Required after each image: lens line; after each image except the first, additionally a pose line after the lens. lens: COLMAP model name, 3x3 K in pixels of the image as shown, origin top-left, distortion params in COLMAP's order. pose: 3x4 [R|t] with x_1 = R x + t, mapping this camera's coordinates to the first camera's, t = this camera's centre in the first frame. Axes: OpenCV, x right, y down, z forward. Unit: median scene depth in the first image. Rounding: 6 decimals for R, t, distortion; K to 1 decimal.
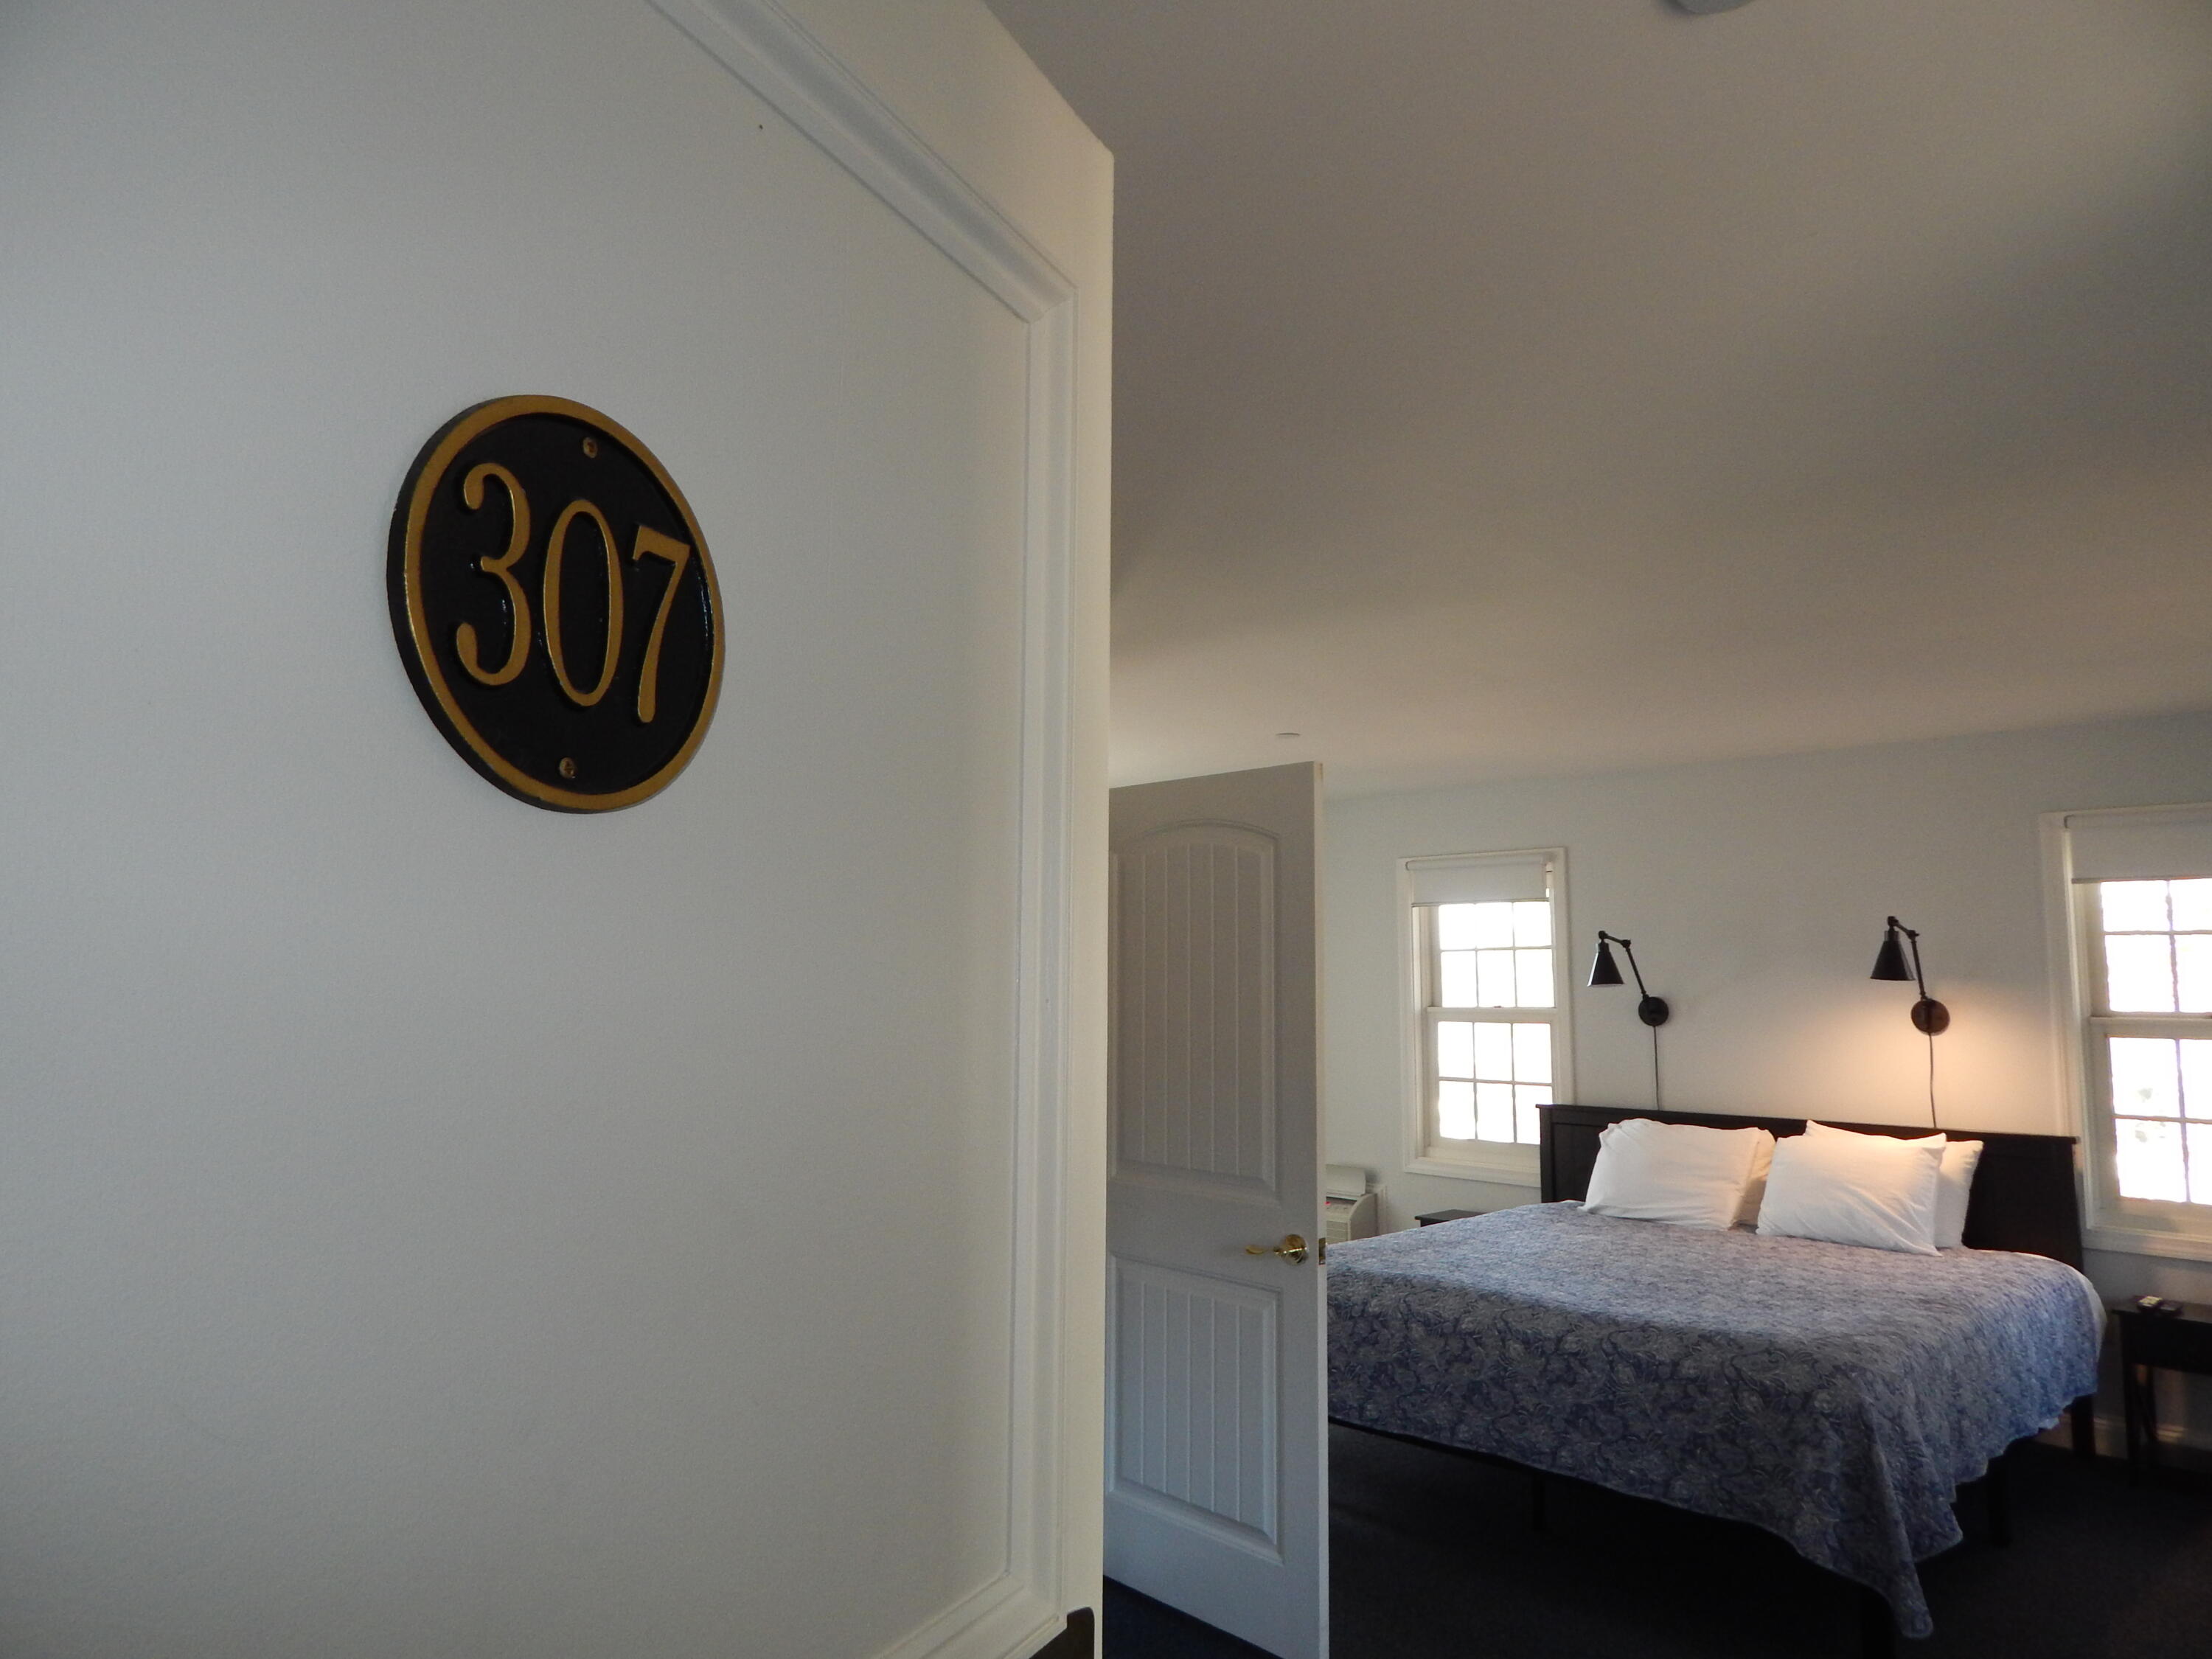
lens RADIAL K [[1447.7, 0, 1116.7], [0, 1447.7, 824.1], [0, 0, 1]] dist [-0.001853, -0.006381]
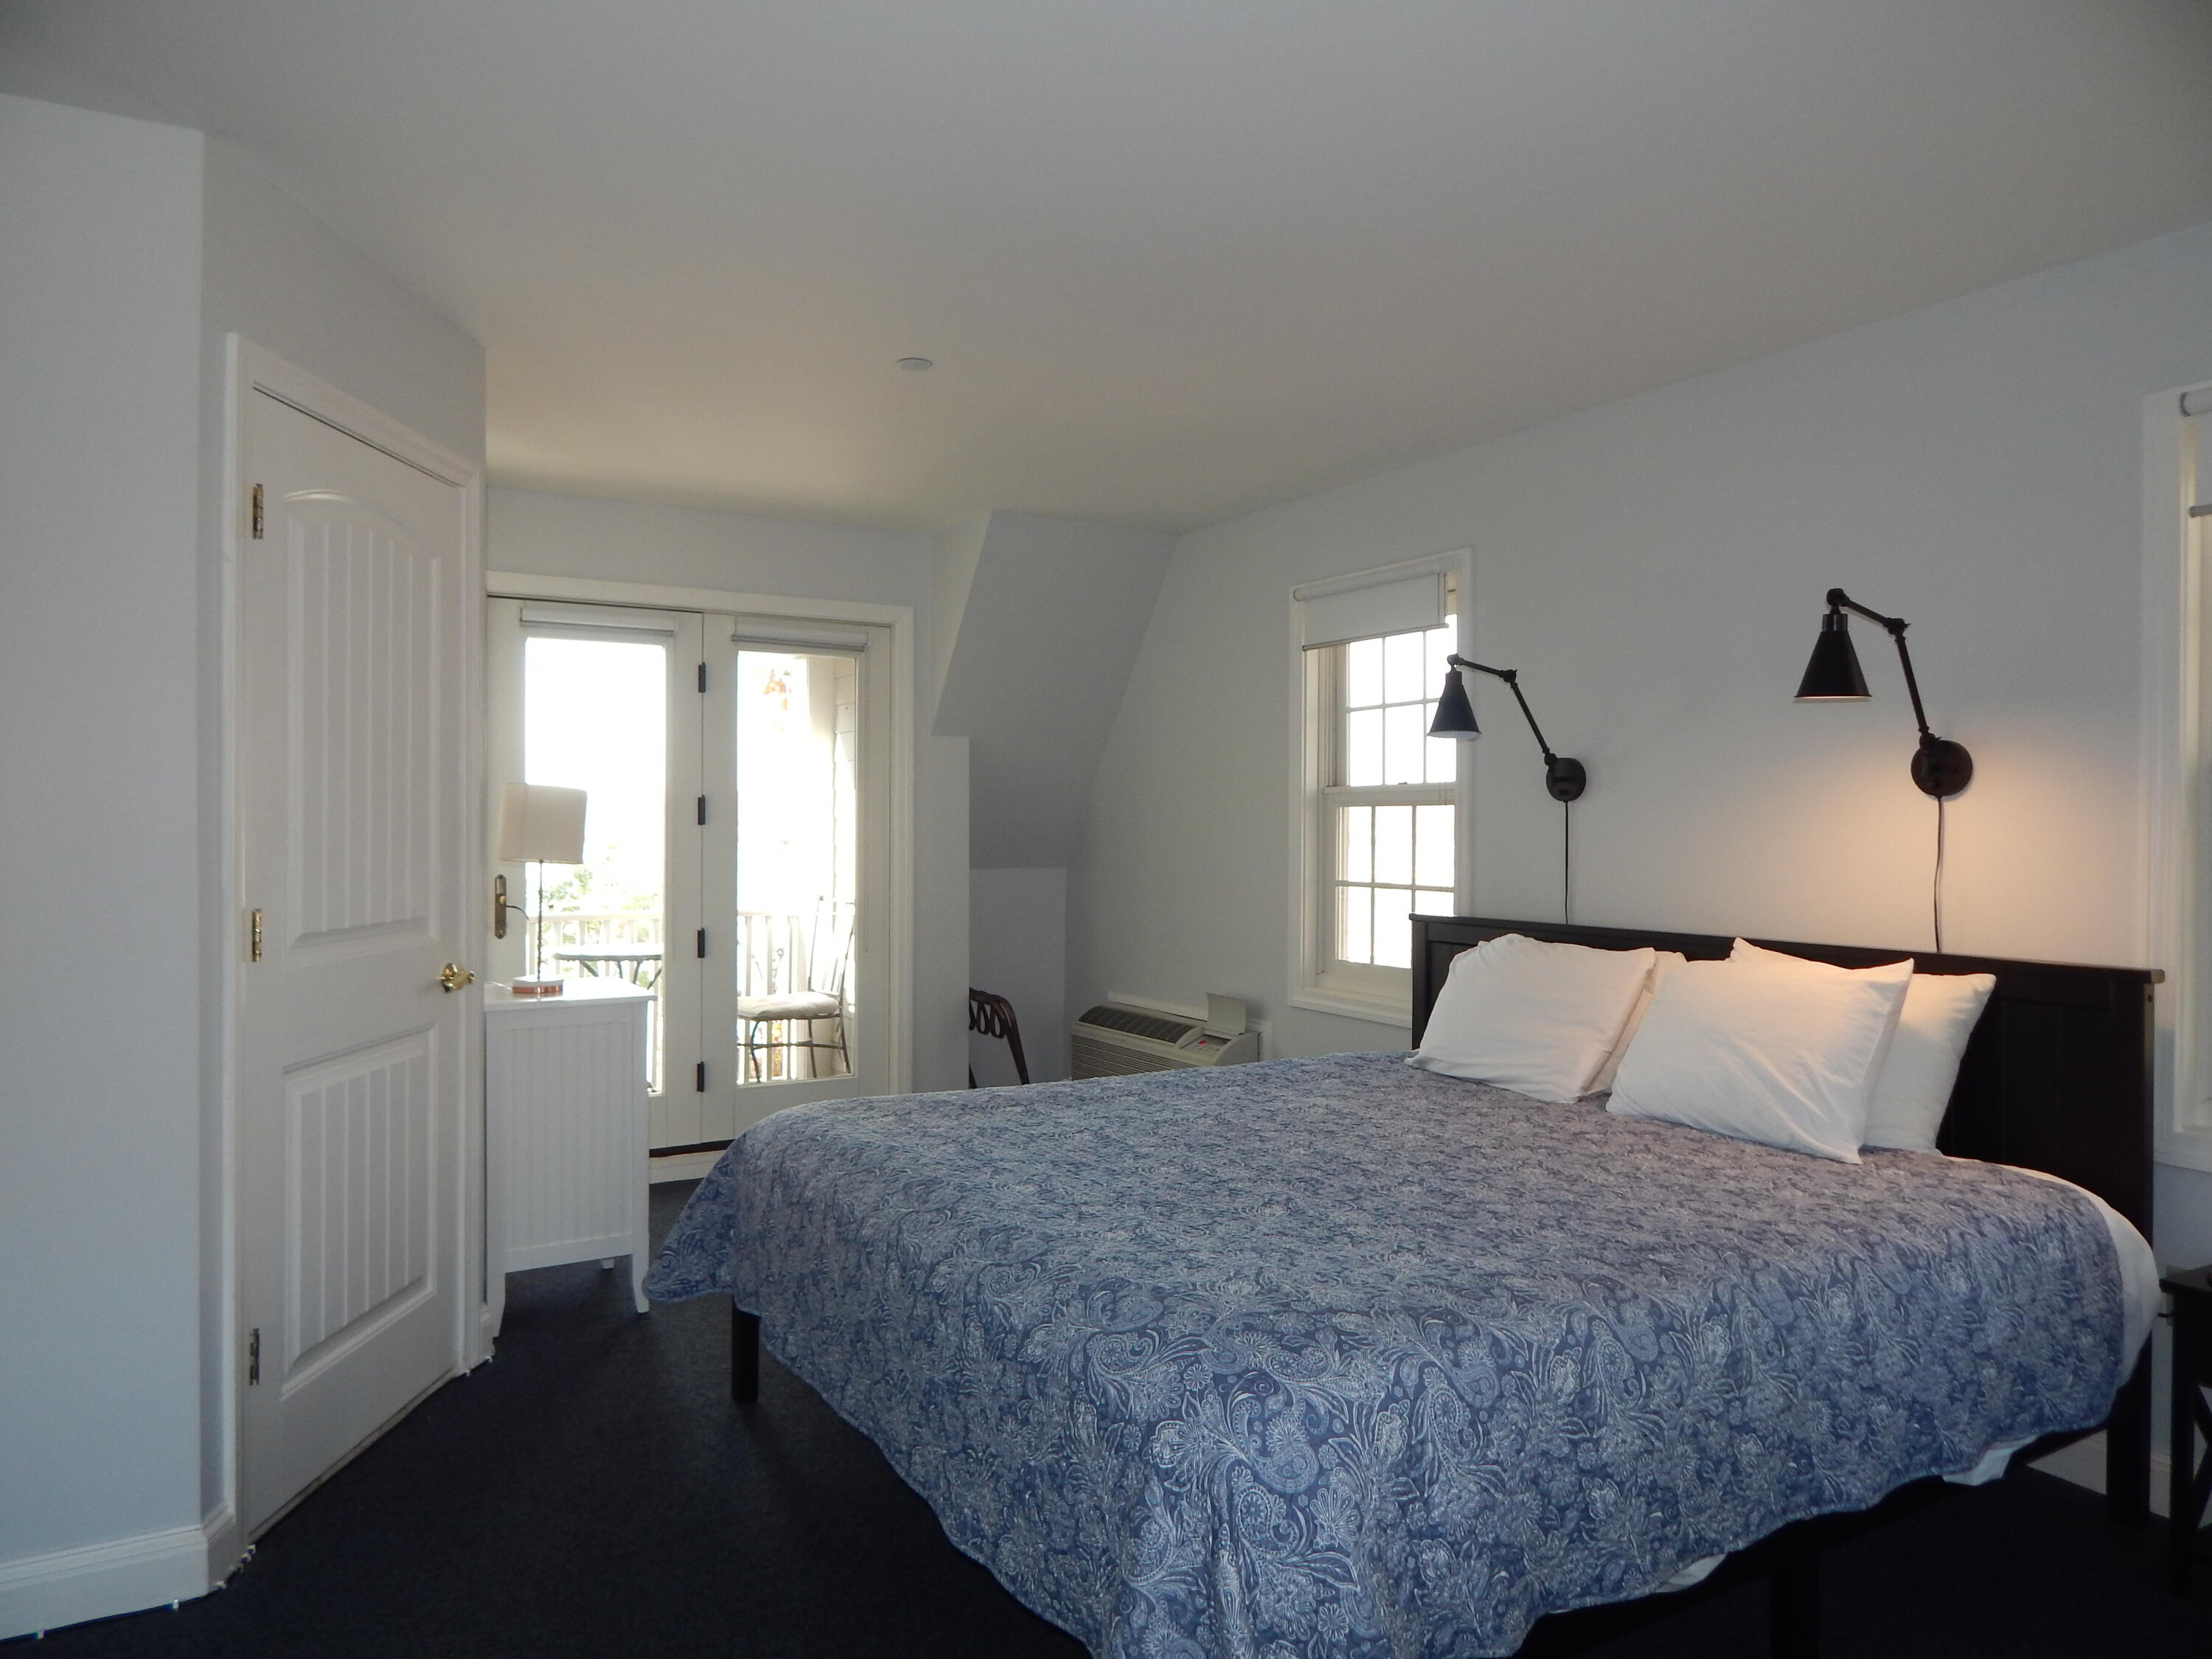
lens RADIAL K [[1447.7, 0, 1116.7], [0, 1447.7, 824.1], [0, 0, 1]] dist [-0.001853, -0.006381]
pose [[0.971033, 0.004001, -0.238913, 0.371482], [0.021789, 0.994211, 0.105212, 0.084635], [0.237951, -0.107370, 0.965324, 0.338932]]
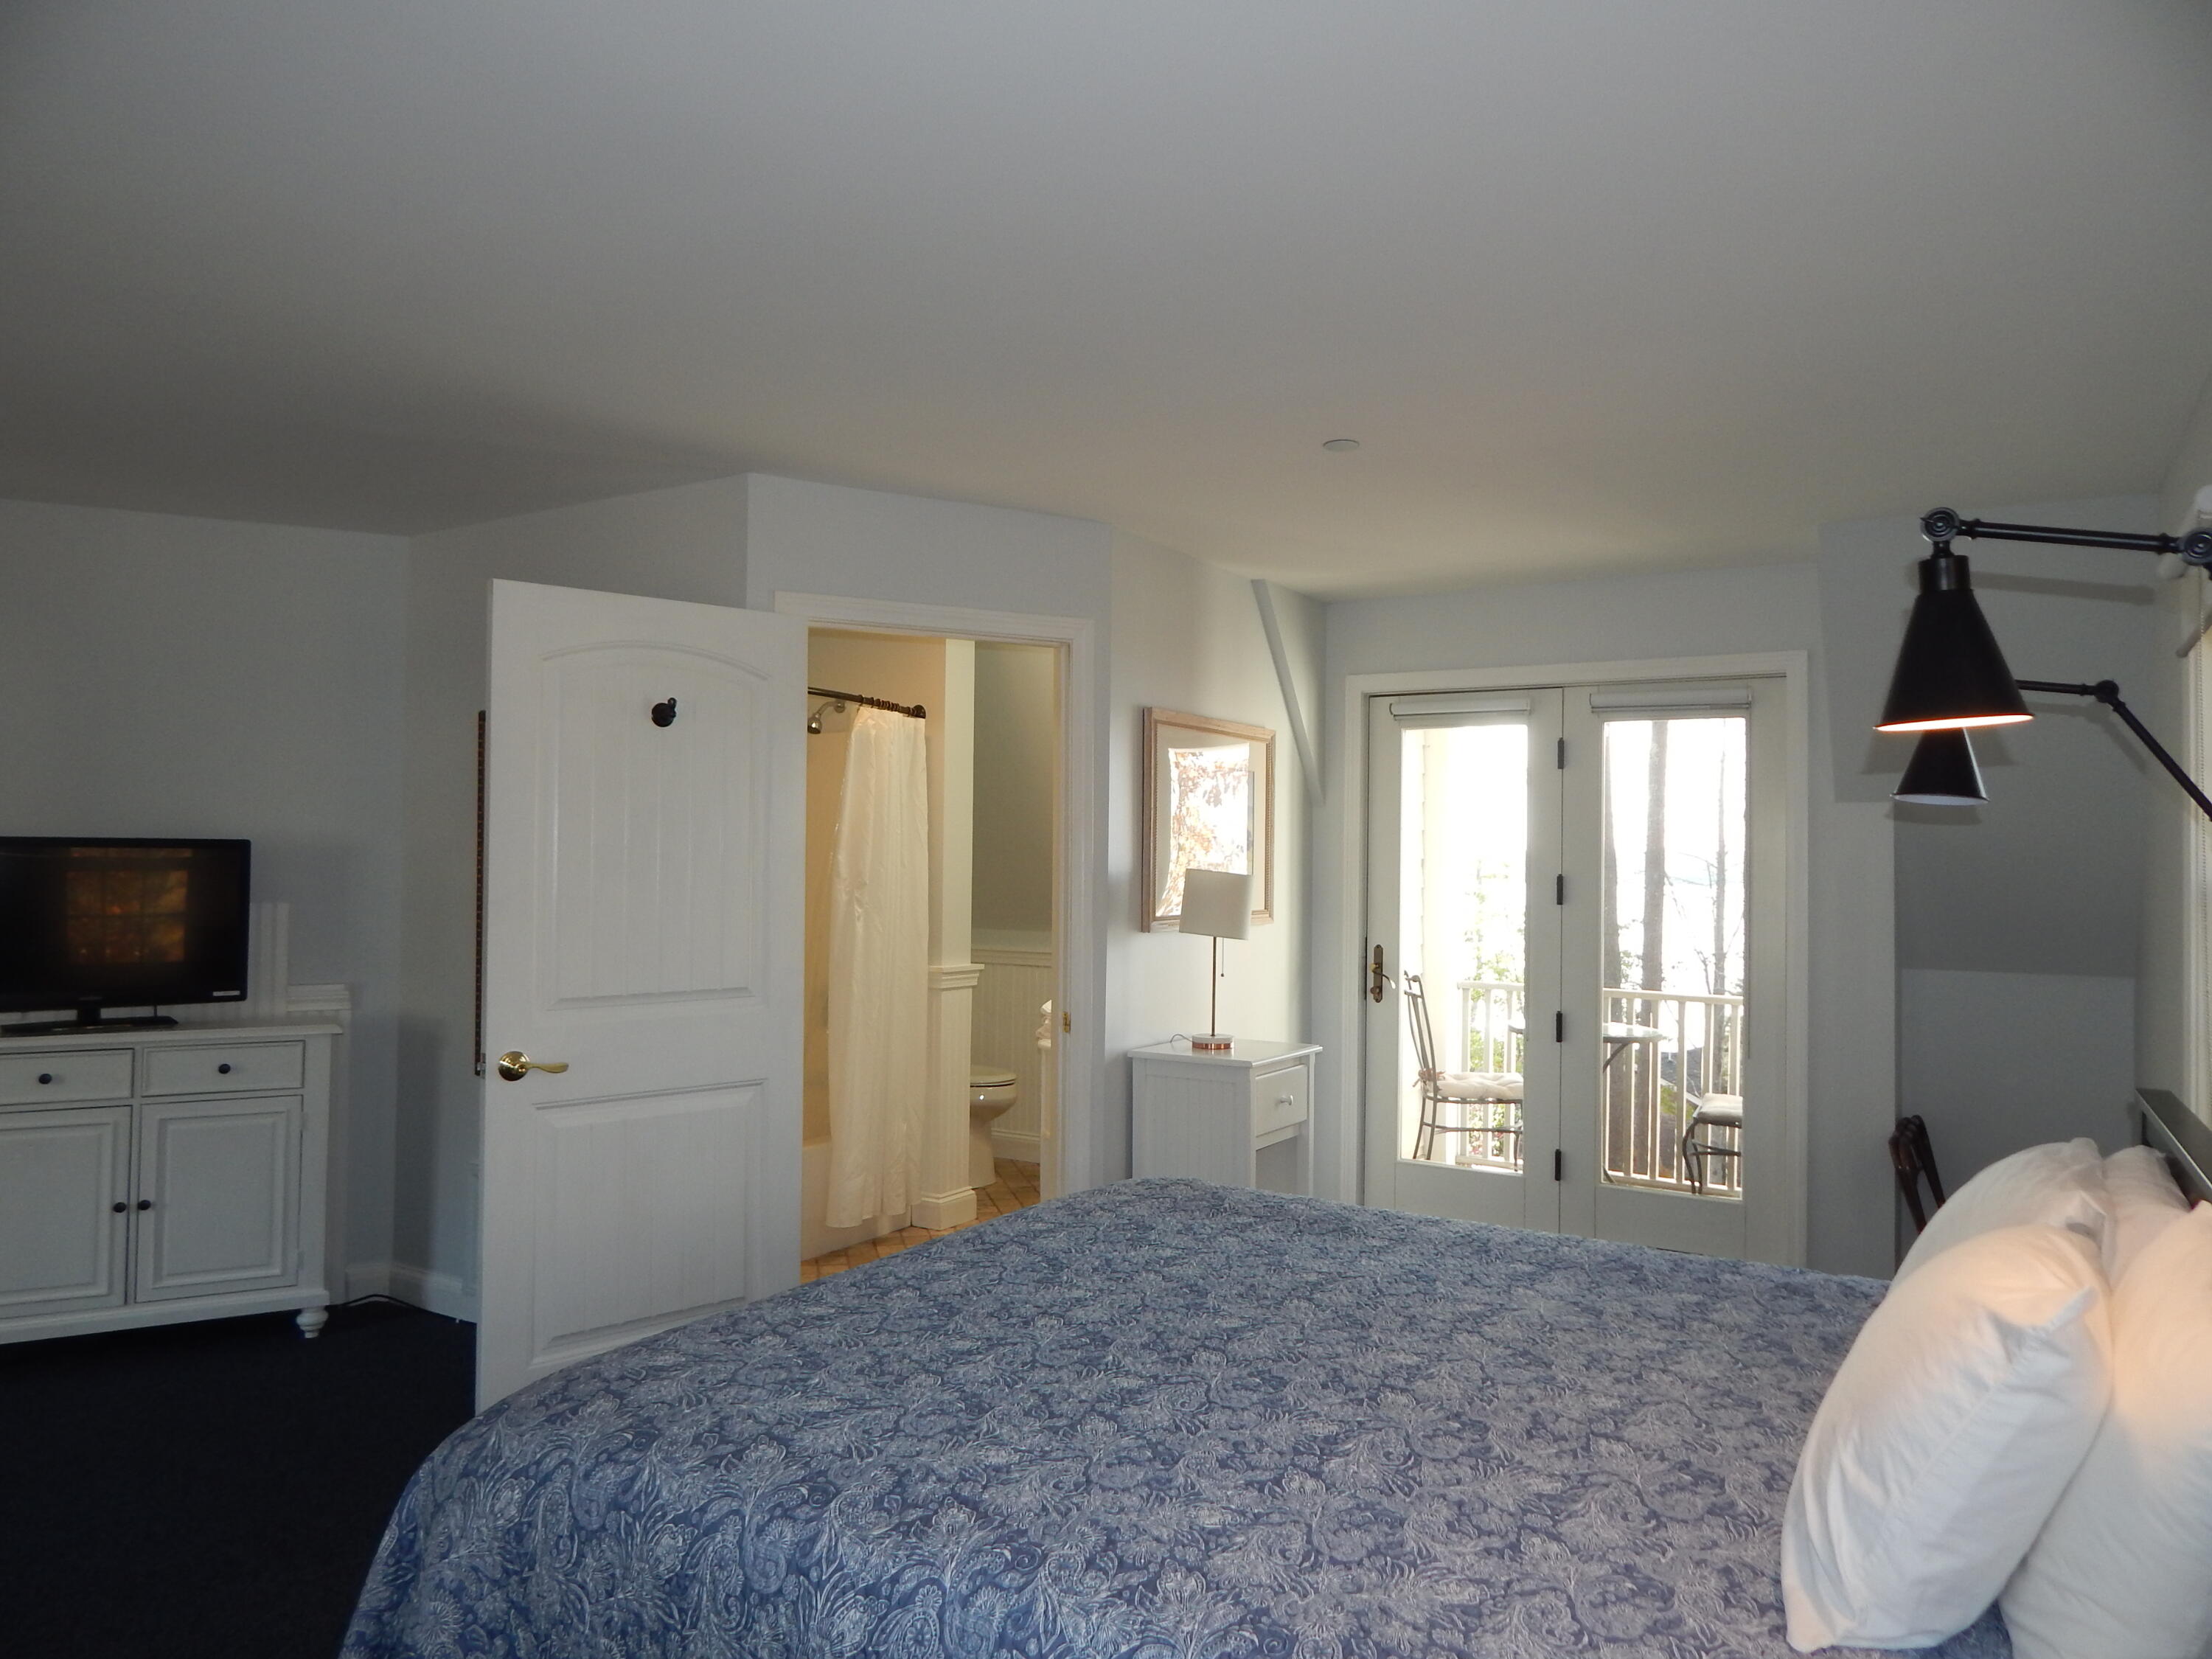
lens RADIAL K [[1447.7, 0, 1116.7], [0, 1447.7, 824.1], [0, 0, 1]] dist [-0.001853, -0.006381]
pose [[0.256863, -0.025786, -0.966104, 0.726473], [0.090502, 0.995893, -0.002519, 0.106091], [0.962201, -0.086787, 0.258141, 0.708387]]
